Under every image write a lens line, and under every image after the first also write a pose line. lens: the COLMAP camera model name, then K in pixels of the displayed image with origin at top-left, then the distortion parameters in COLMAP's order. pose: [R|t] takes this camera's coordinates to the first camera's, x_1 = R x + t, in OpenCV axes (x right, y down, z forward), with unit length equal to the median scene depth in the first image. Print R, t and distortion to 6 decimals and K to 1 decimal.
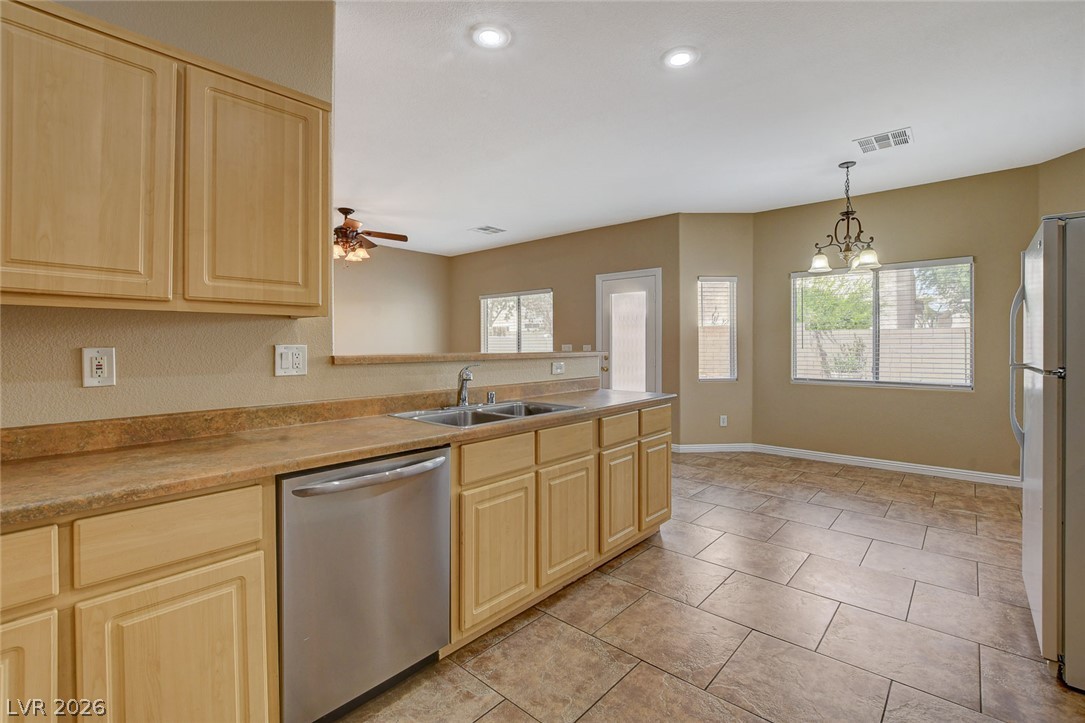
lens RADIAL K [[484.0, 0, 541.1], [0, 484.0, 342.2], [0, 0, 1]] dist [-0.015599, 0.000478]
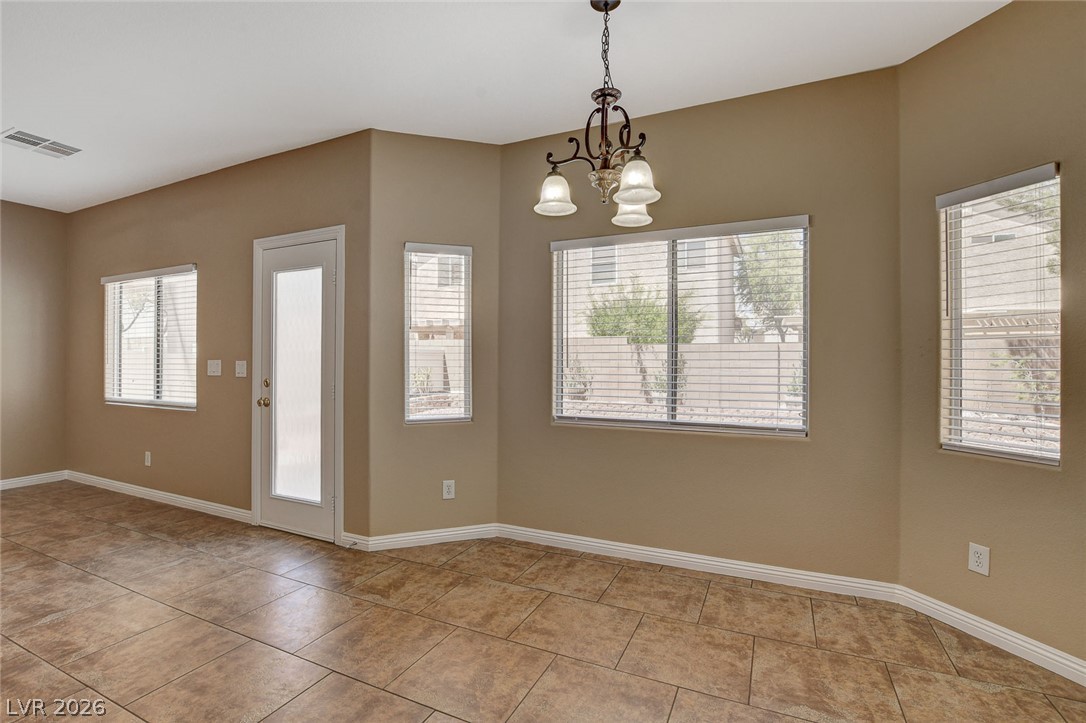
lens RADIAL K [[497.1, 0, 540.1], [0, 497.1, 358.3], [0, 0, 1]] dist [-0.037326, 0.006993]
pose [[0.959458, 0.003488, 0.281830, 0.421985], [-0.003998, 0.999991, 0.001234, 0.001104], [-0.281823, -0.002311, 0.959464, 0.521513]]
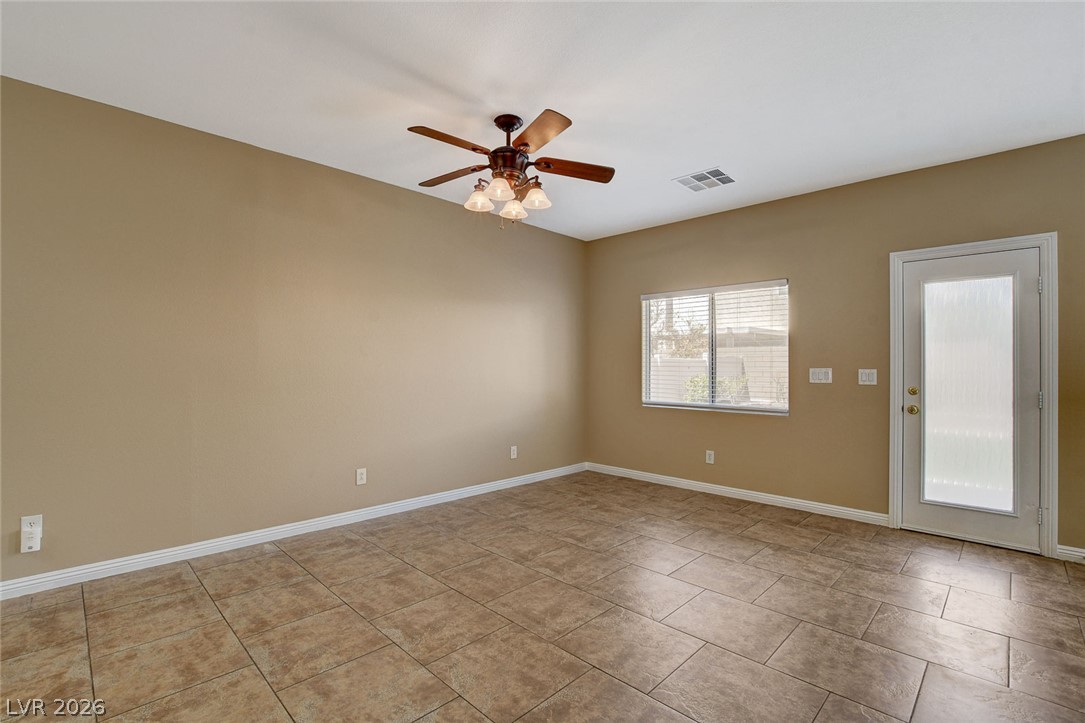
lens RADIAL K [[489.9, 0, 539.1], [0, 489.9, 362.5], [0, 0, 1]] dist [-0.027916, 0.000857]
pose [[0.998452, 0.005631, -0.055333, -0.437174], [-0.005828, 0.999977, -0.003416, 0.003196], [0.055312, 0.003733, 0.998462, 0.578846]]
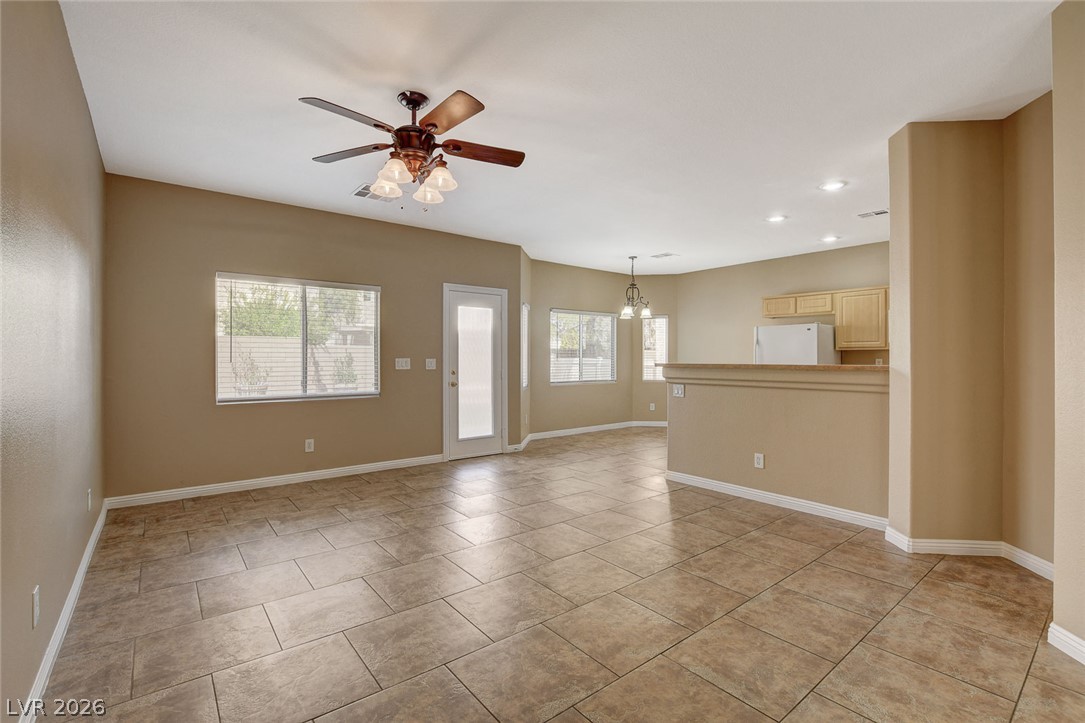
lens RADIAL K [[487.0, 0, 541.9], [0, 487.0, 357.6], [0, 0, 1]] dist [-0.025797, -0.000121]
pose [[0.168428, 0.003076, 0.985709, -1.163723], [-0.005281, 0.999984, -0.002218, 0.006610], [-0.985700, -0.004832, 0.168442, 1.005432]]
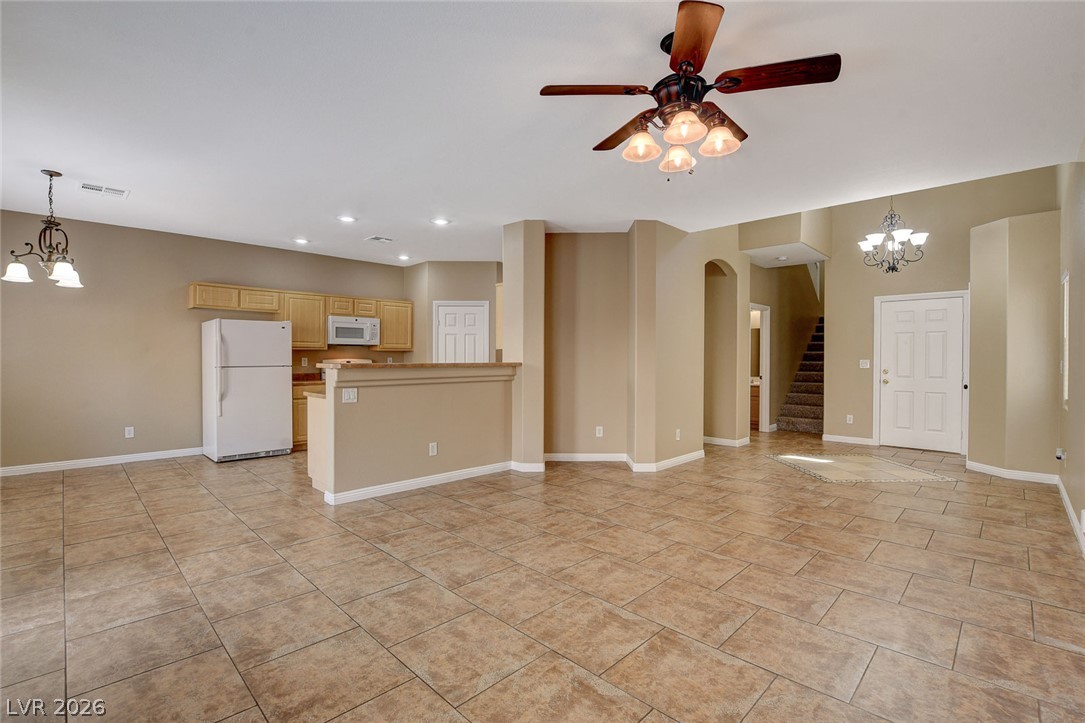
lens RADIAL K [[489.9, 0, 539.1], [0, 489.9, 362.5], [0, 0, 1]] dist [-0.027916, 0.000857]
pose [[-0.998465, -0.000897, 0.055379, -0.395029], [-0.000649, 0.999990, 0.004492, 0.008907], [-0.055382, 0.004449, -0.998455, 1.866686]]
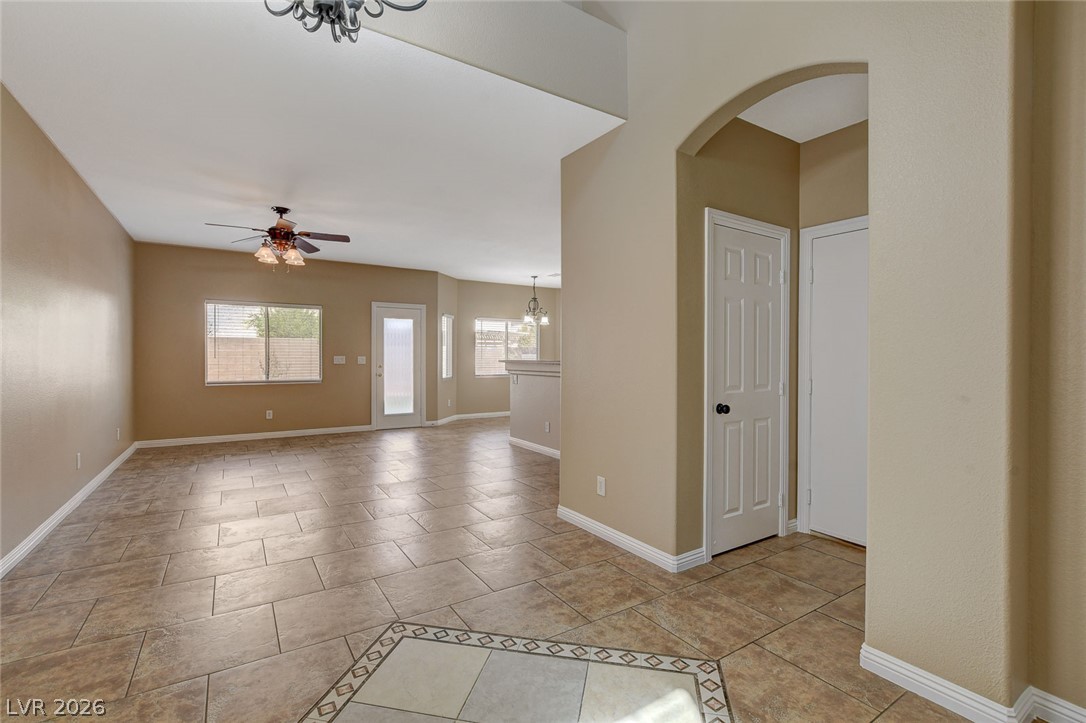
lens RADIAL K [[486.0, 0, 540.0], [0, 486.0, 355.3], [0, 0, 1]] dist [-0.018963, 0.000430]
pose [[0.274164, 0.004712, 0.961671, -1.508782], [-0.007786, 0.999966, -0.002680, 0.004135], [-0.961652, -0.006753, 0.274191, 0.341575]]
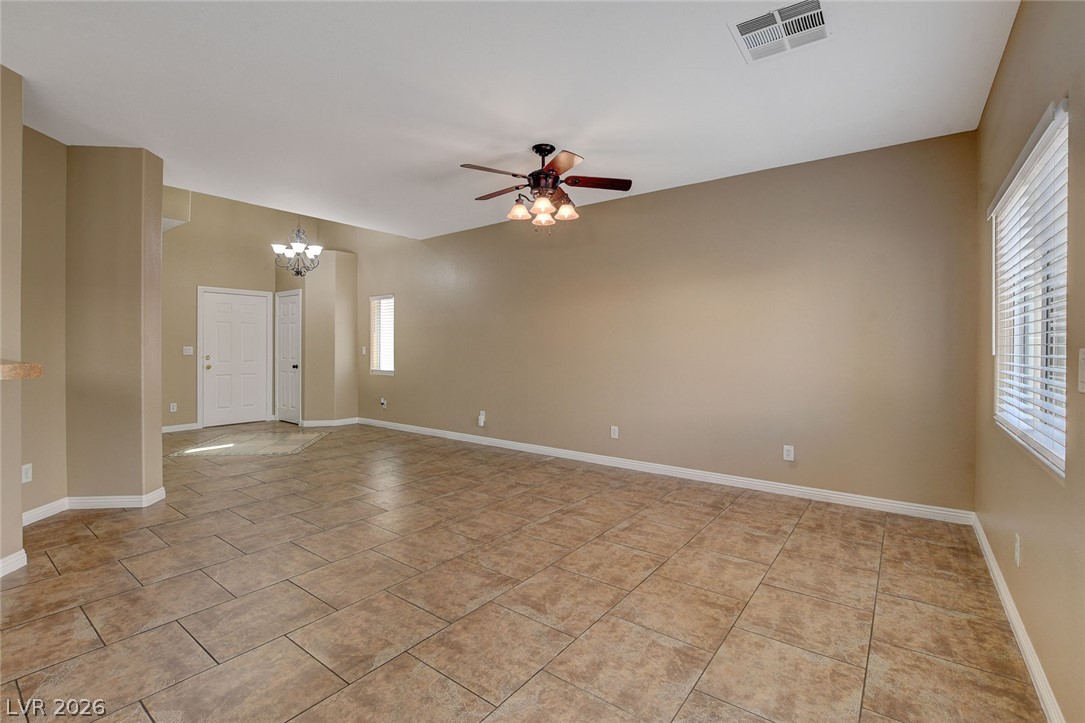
lens RADIAL K [[485.6, 0, 539.5], [0, 485.6, 355.3], [0, 0, 1]] dist [-0.018963, 0.000430]
pose [[0.078122, 0.018954, -0.996764, 0.363463], [0.001958, 0.999814, 0.019166, 0.006102], [0.996942, -0.003449, 0.078071, 1.222217]]
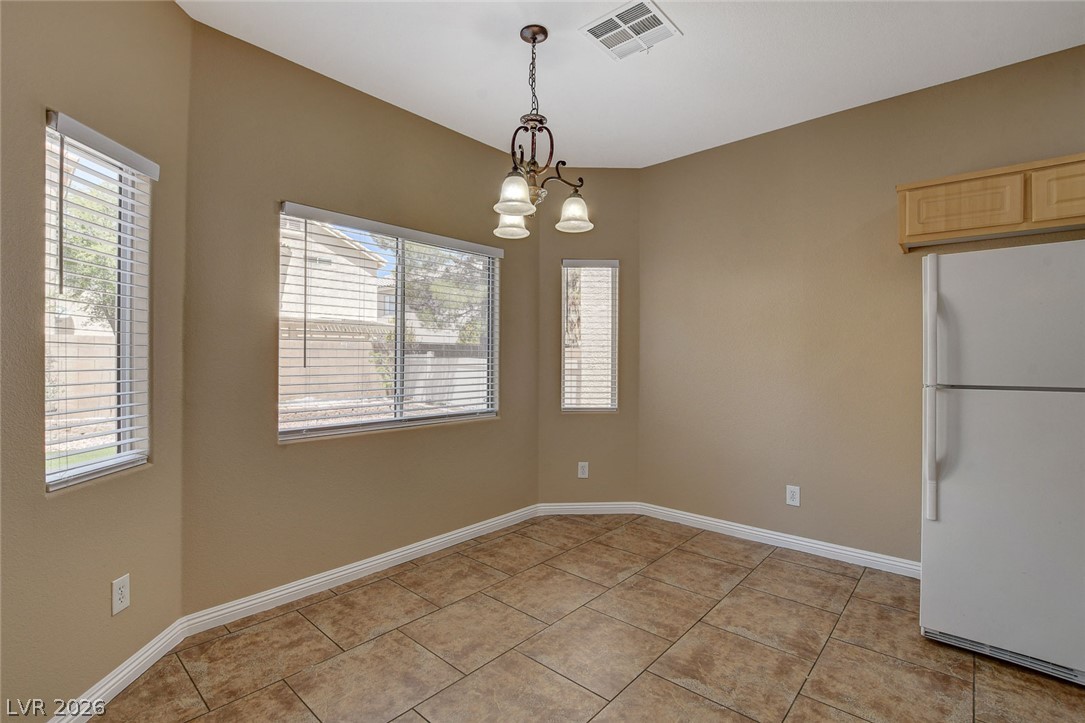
lens RADIAL K [[496.6, 0, 539.6], [0, 496.6, 358.3], [0, 0, 1]] dist [-0.037326, 0.006993]
pose [[0.002198, 0.000399, 0.999998, 0.073790], [-0.007818, 0.999969, -0.000382, 0.003186], [-0.999967, -0.007817, 0.002201, 0.968531]]
